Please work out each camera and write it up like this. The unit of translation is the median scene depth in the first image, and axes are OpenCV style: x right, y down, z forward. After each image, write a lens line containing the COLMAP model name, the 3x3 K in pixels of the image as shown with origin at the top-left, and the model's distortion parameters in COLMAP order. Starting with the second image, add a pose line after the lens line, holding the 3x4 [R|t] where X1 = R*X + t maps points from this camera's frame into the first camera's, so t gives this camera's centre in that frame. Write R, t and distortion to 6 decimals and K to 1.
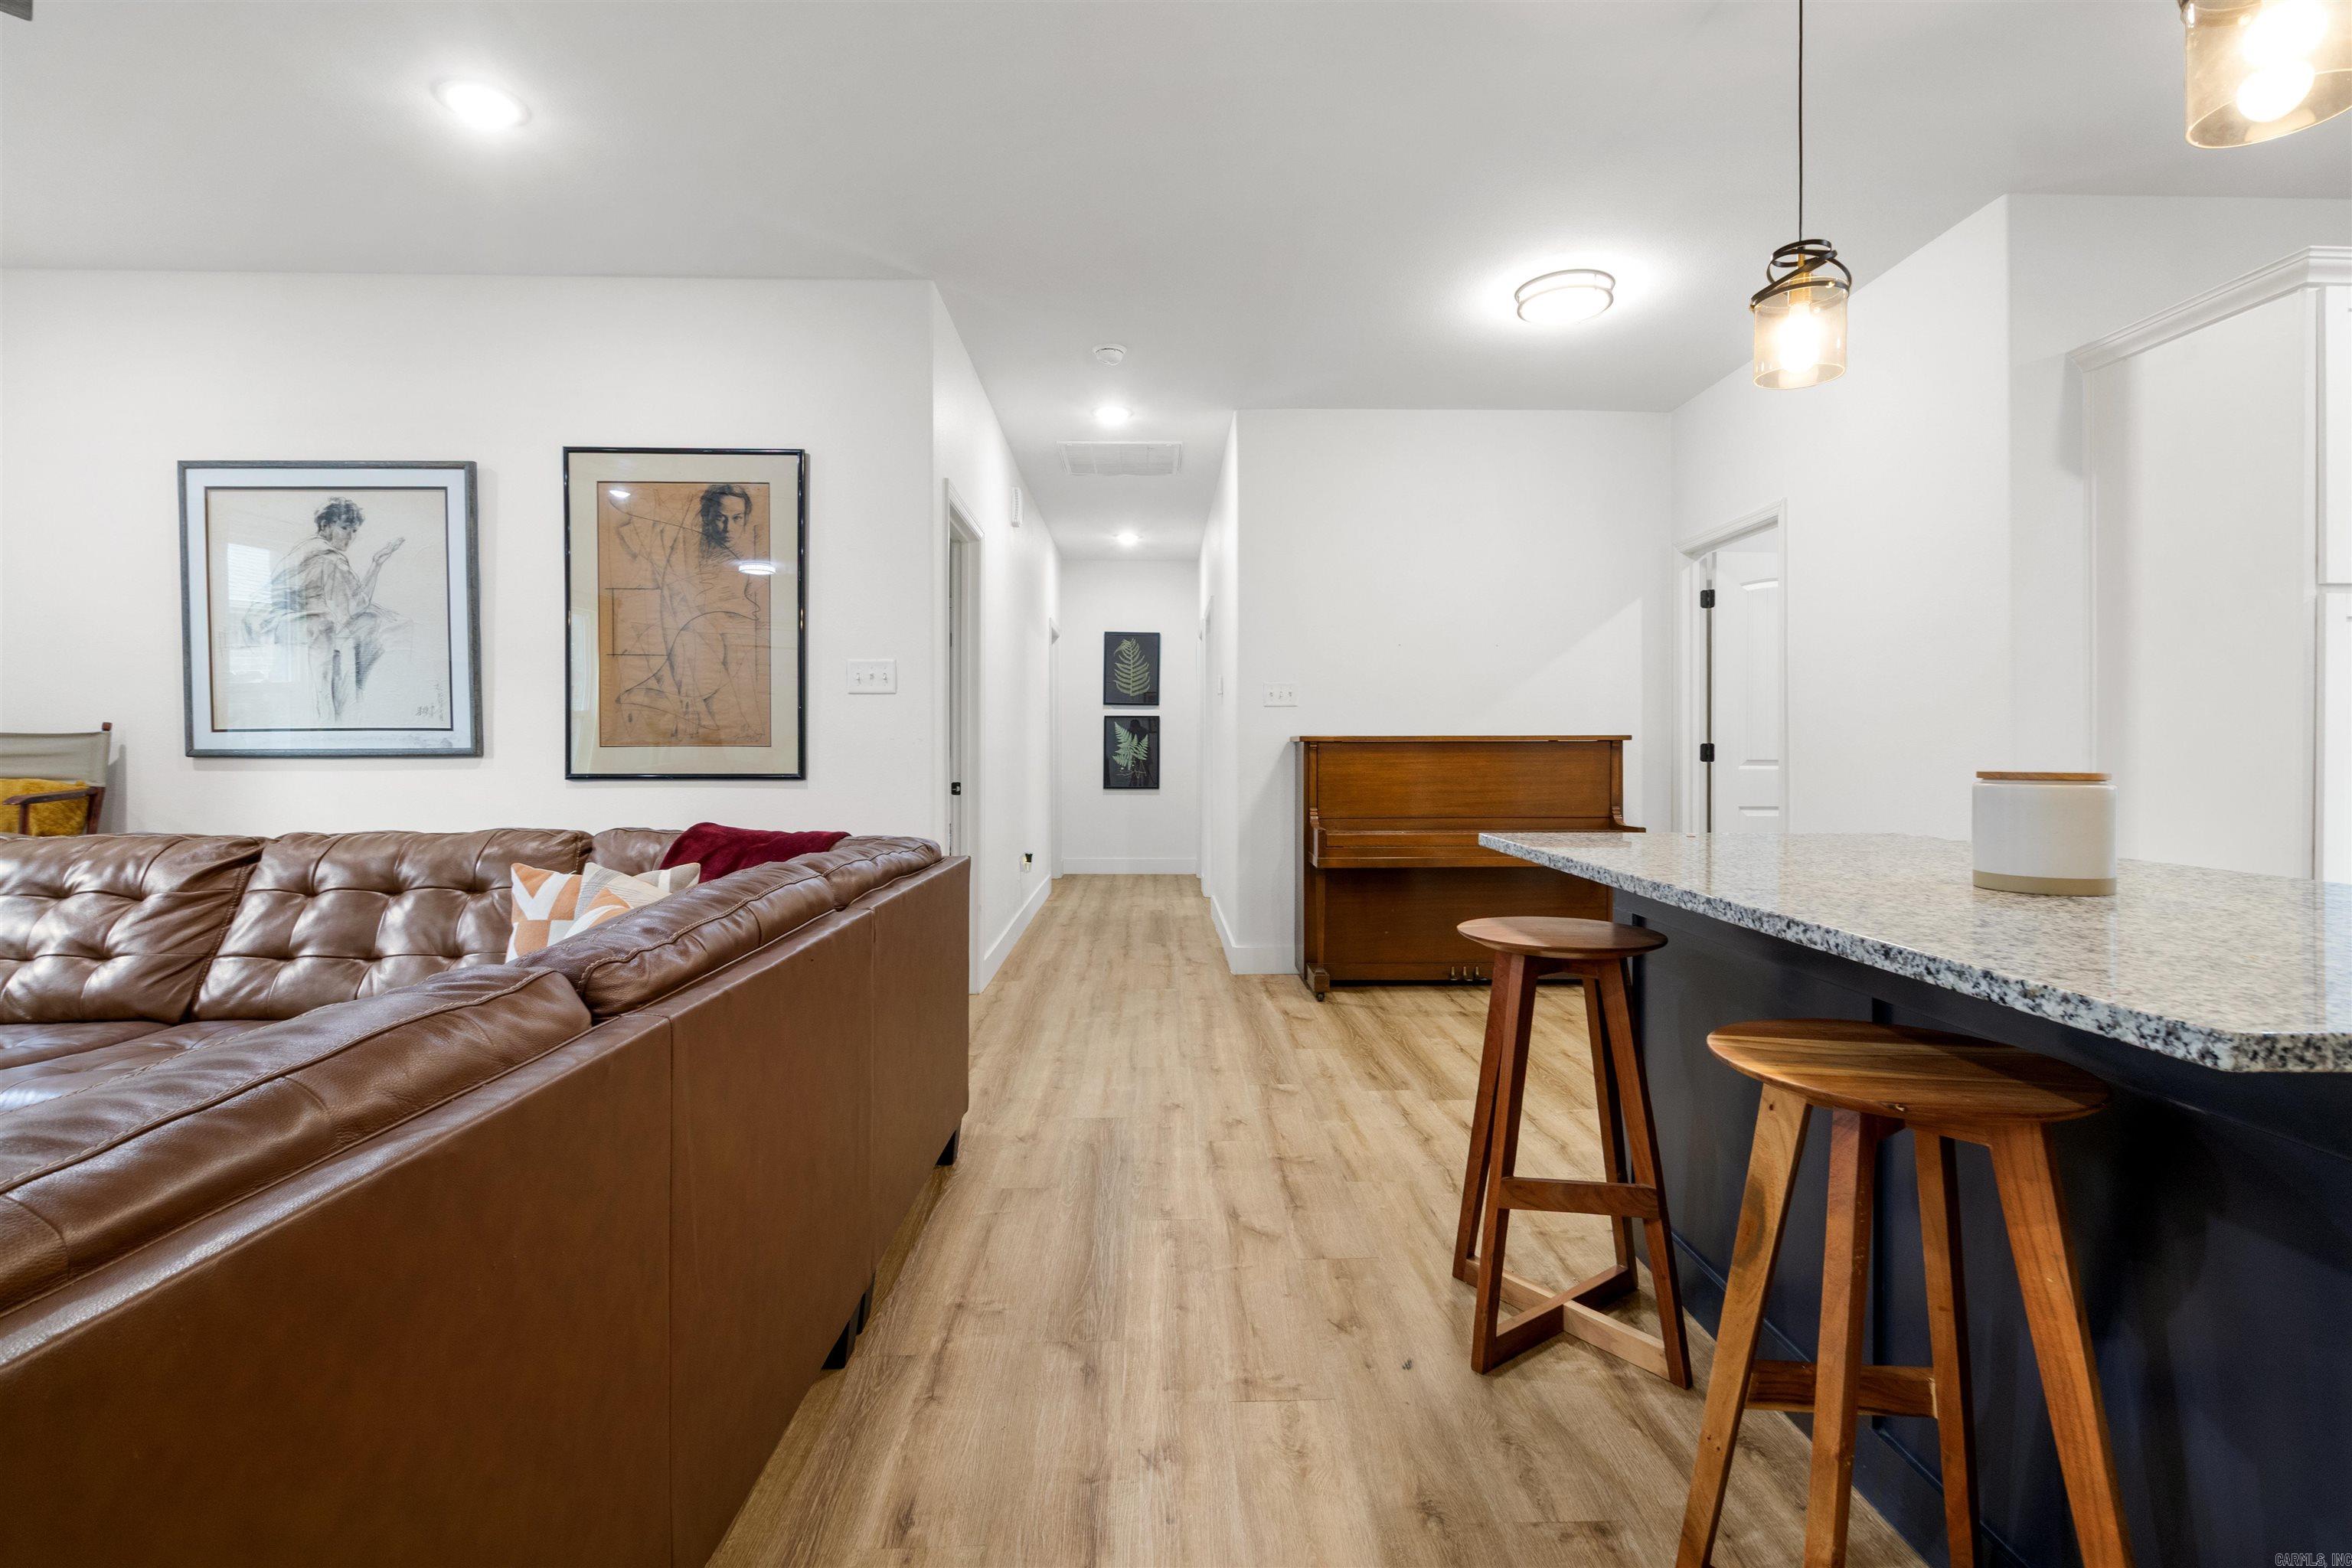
lens RADIAL K [[1085.8, 0, 1168.1], [0, 1085.8, 758.9], [0, 0, 1]] dist [0.000119, -0.001026]
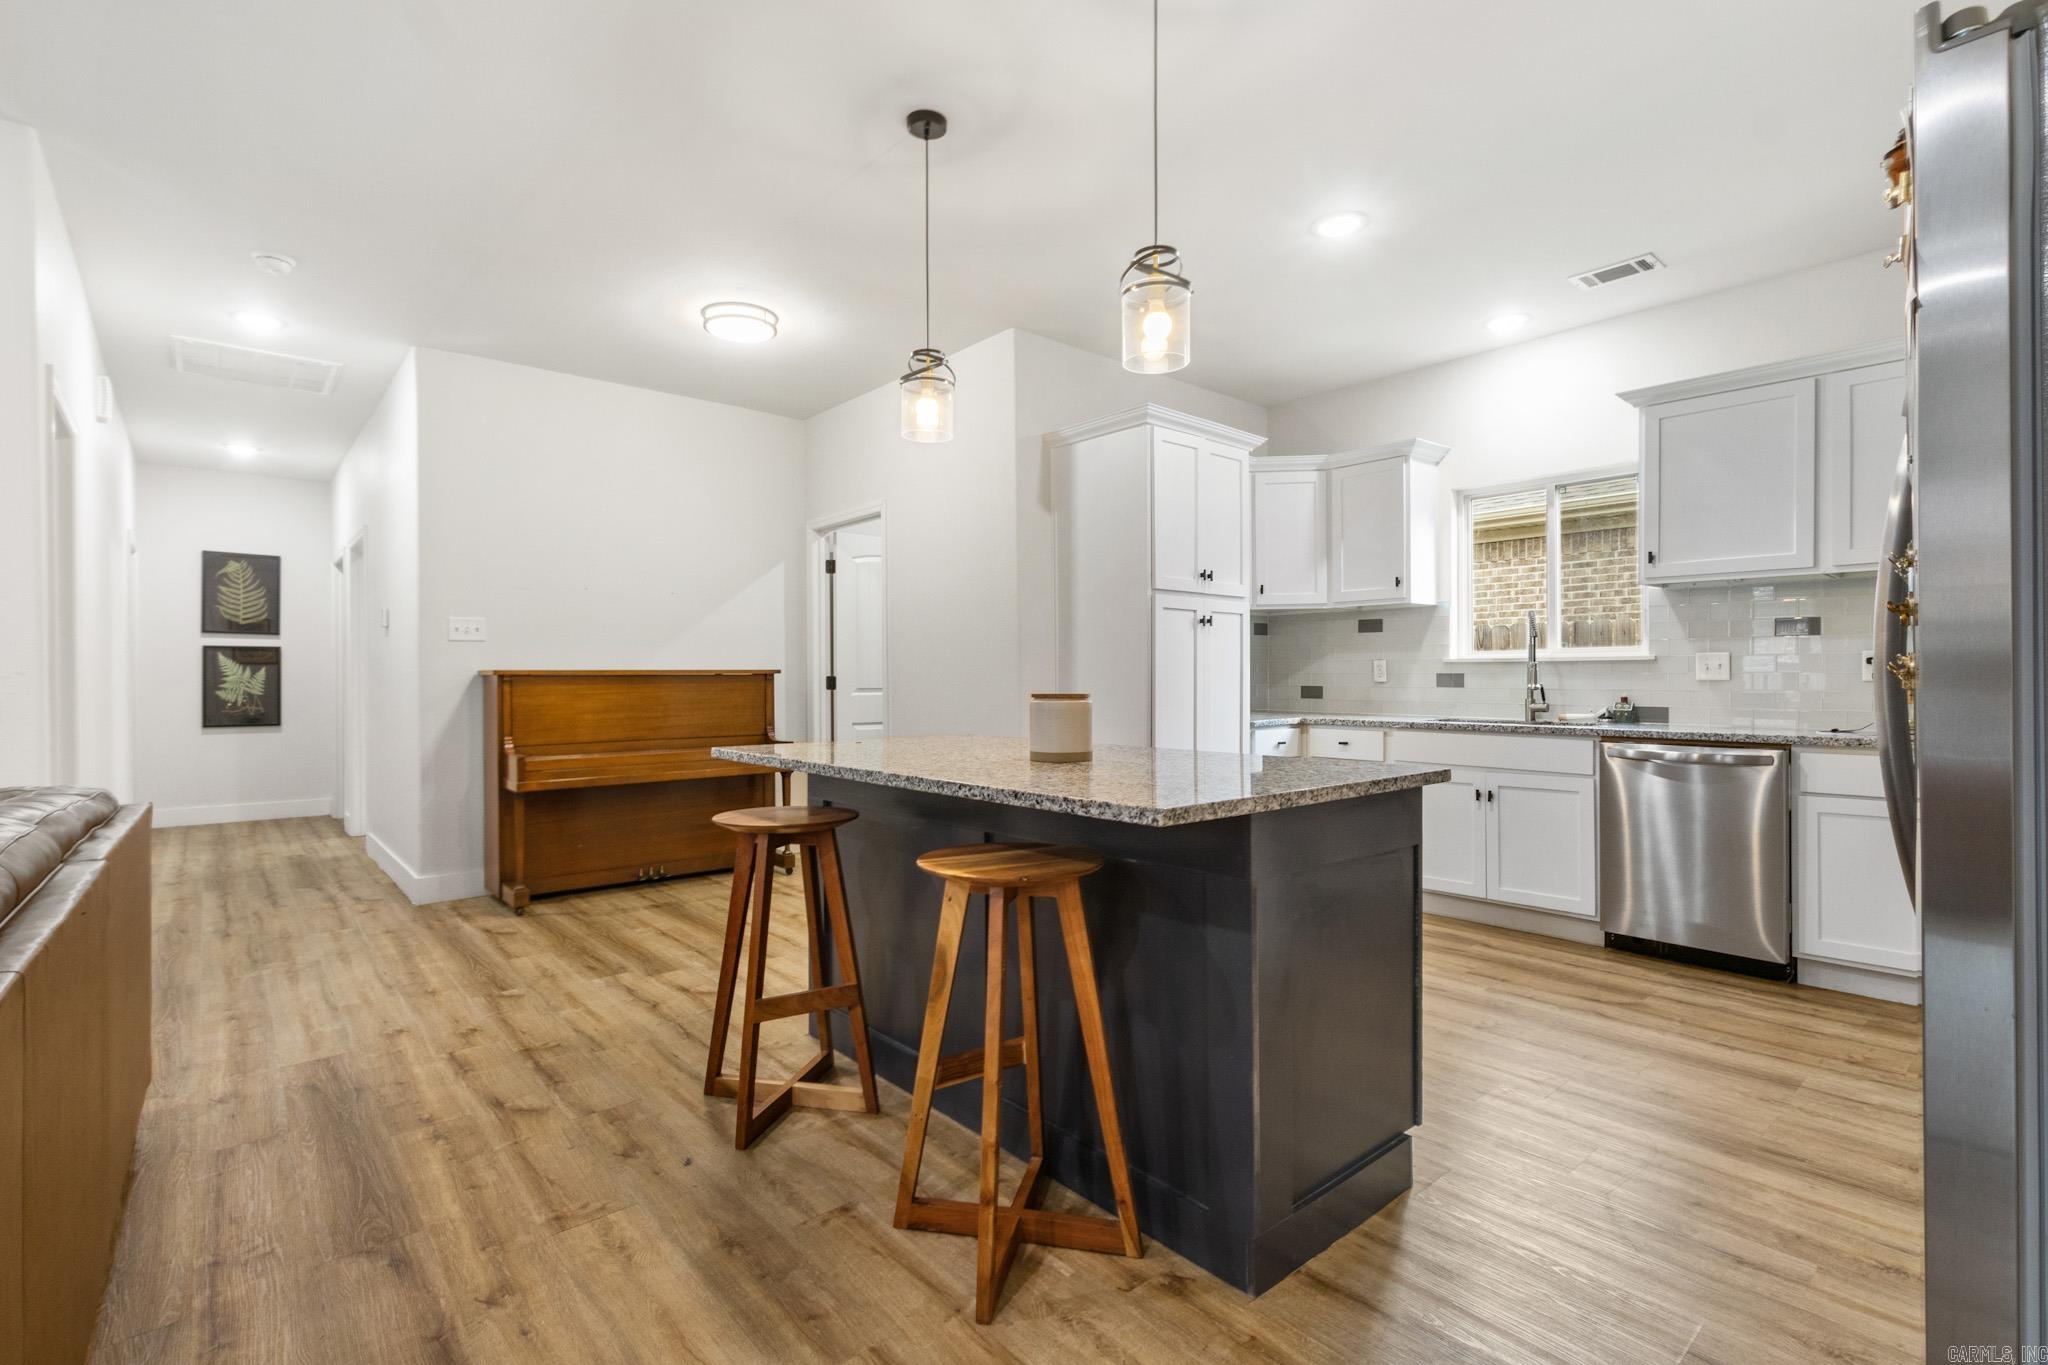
lens RADIAL K [[945.5, 0, 1021.2], [0, 945.5, 683.9], [0, 0, 1]] dist [0.000119, -0.001026]
pose [[0.769290, -0.011077, 0.638804, -0.114026], [0.013644, 0.999906, 0.000908, -0.003207], [-0.638755, 0.008018, 0.769369, -0.074812]]
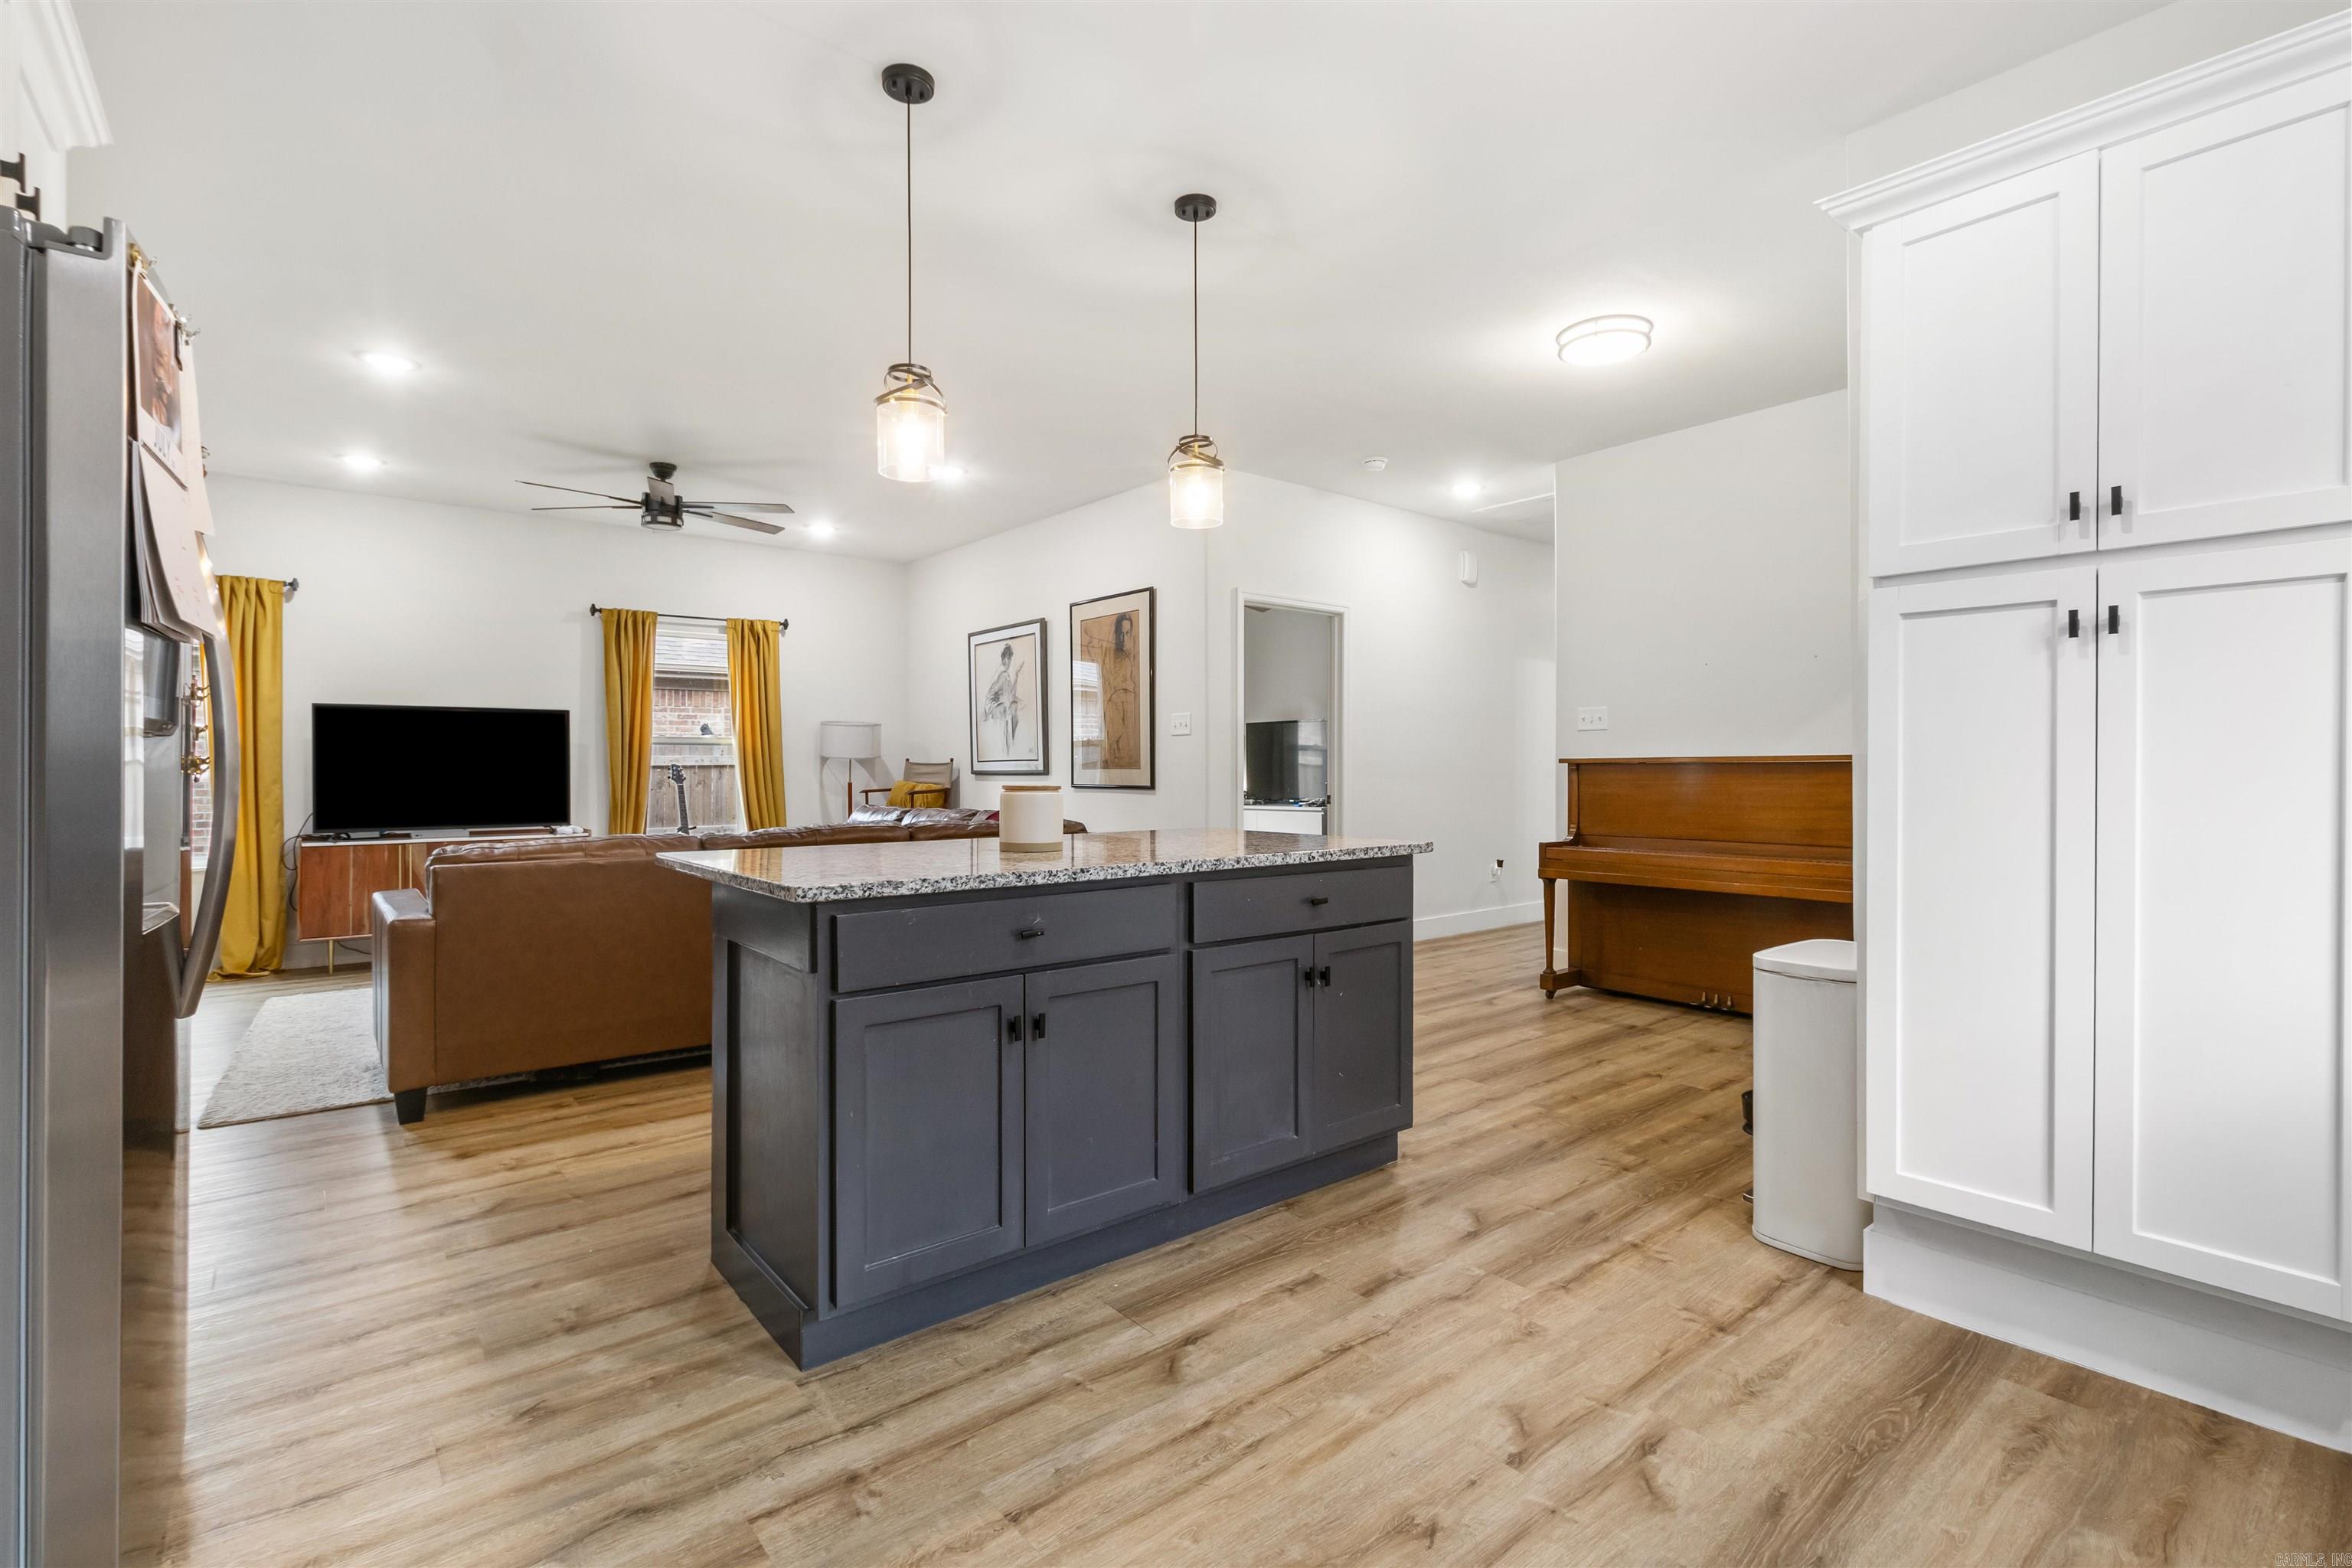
lens RADIAL K [[1063.3, 0, 1173.1], [0, 1063.3, 777.8], [0, 0, 1]] dist [-0.001750, -0.001019]
pose [[0.620605, 0.005017, -0.784107, 1.116902], [-0.004823, 0.999985, 0.002581, -0.002740], [0.784109, 0.002180, 0.620620, 0.036079]]
